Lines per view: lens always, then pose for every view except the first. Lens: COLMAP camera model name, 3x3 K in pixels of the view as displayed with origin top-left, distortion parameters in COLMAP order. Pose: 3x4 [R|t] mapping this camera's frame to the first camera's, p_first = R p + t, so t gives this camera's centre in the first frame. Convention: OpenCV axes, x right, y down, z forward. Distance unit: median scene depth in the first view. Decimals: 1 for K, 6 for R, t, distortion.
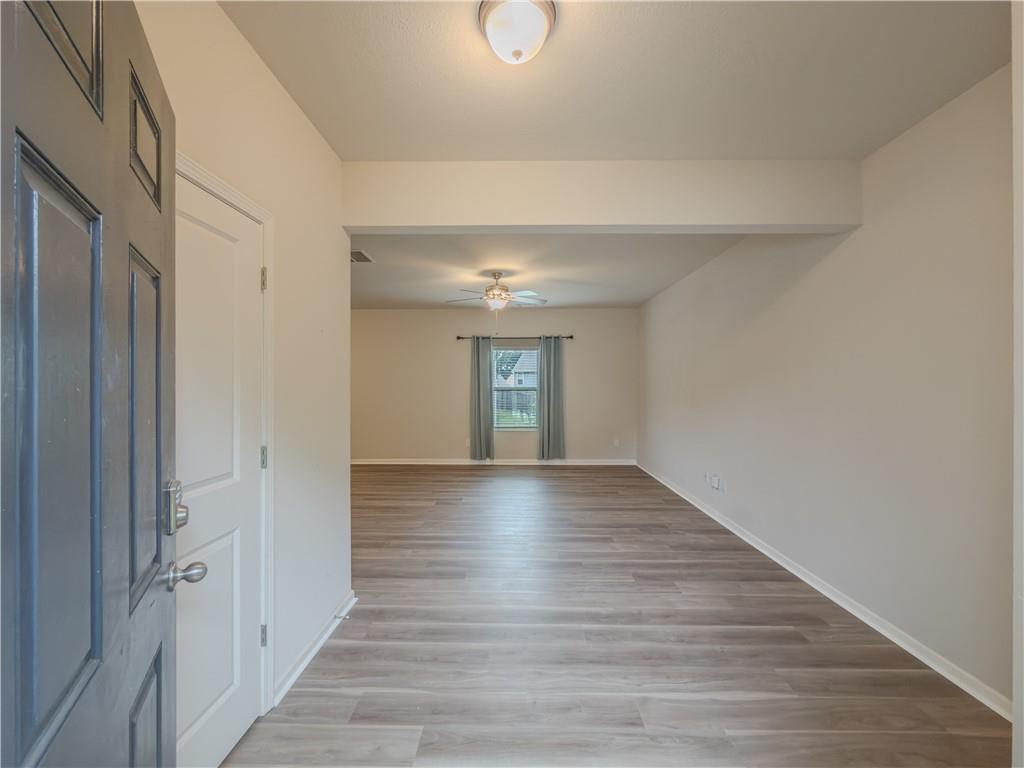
lens RADIAL K [[411.5, 0, 519.5], [0, 411.5, 387.5], [0, 0, 1]] dist [0.000170, 0.000118]
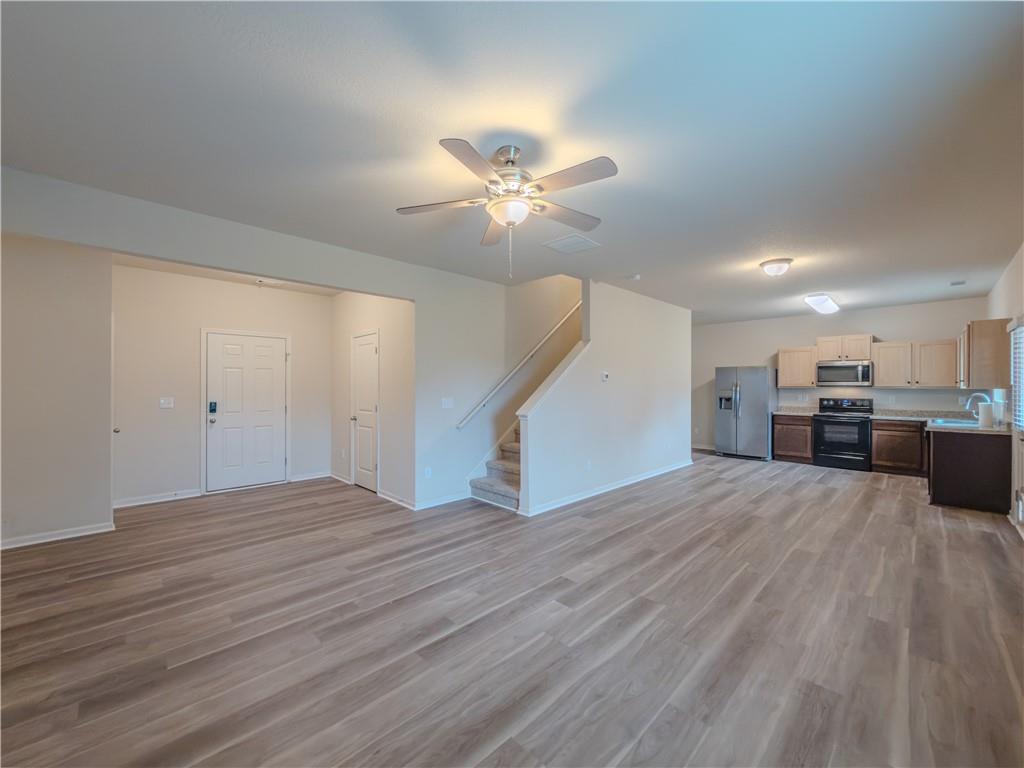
lens RADIAL K [[411.5, 0, 519.5], [0, 411.5, 387.5], [0, 0, 1]] dist [0.000170, 0.000118]
pose [[-0.704638, -0.004510, -0.709553, 0.353103], [-0.006546, 0.999979, 0.000144, -0.005106], [0.709537, 0.004746, -0.704652, 1.699809]]
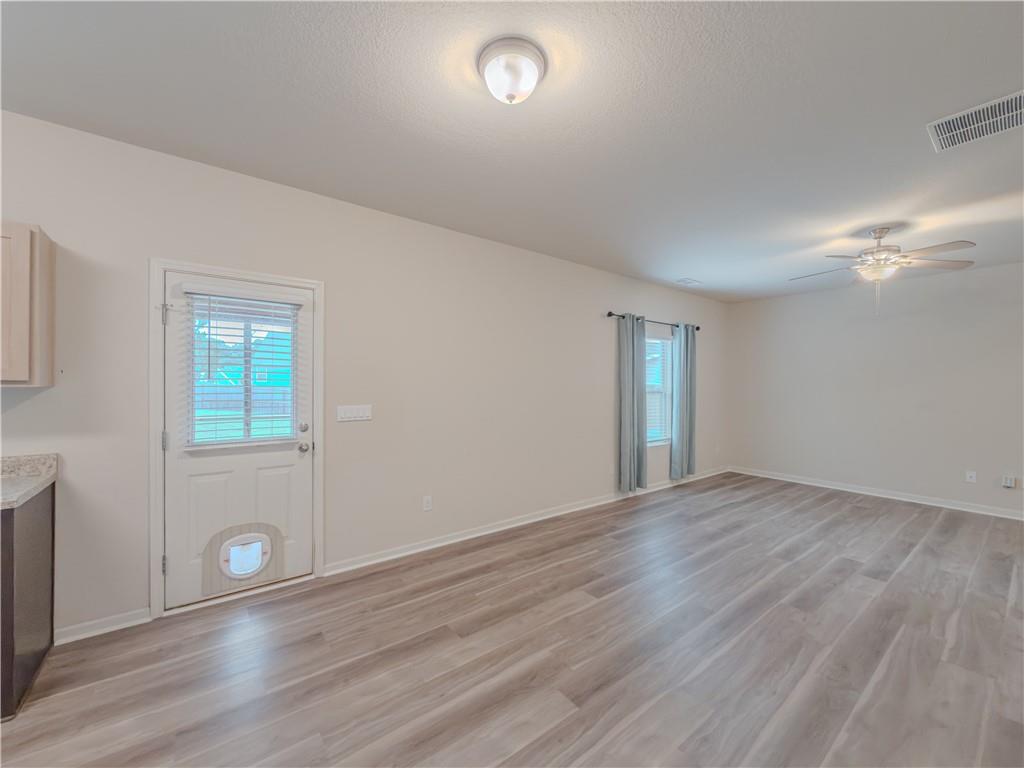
lens RADIAL K [[411.5, 0, 519.5], [0, 411.5, 387.5], [0, 0, 1]] dist [0.000170, 0.000118]
pose [[0.785513, -0.001906, 0.618842, -1.235534], [-0.003720, 0.999963, 0.007801, -0.012987], [-0.618834, -0.008430, 0.785477, 1.043720]]
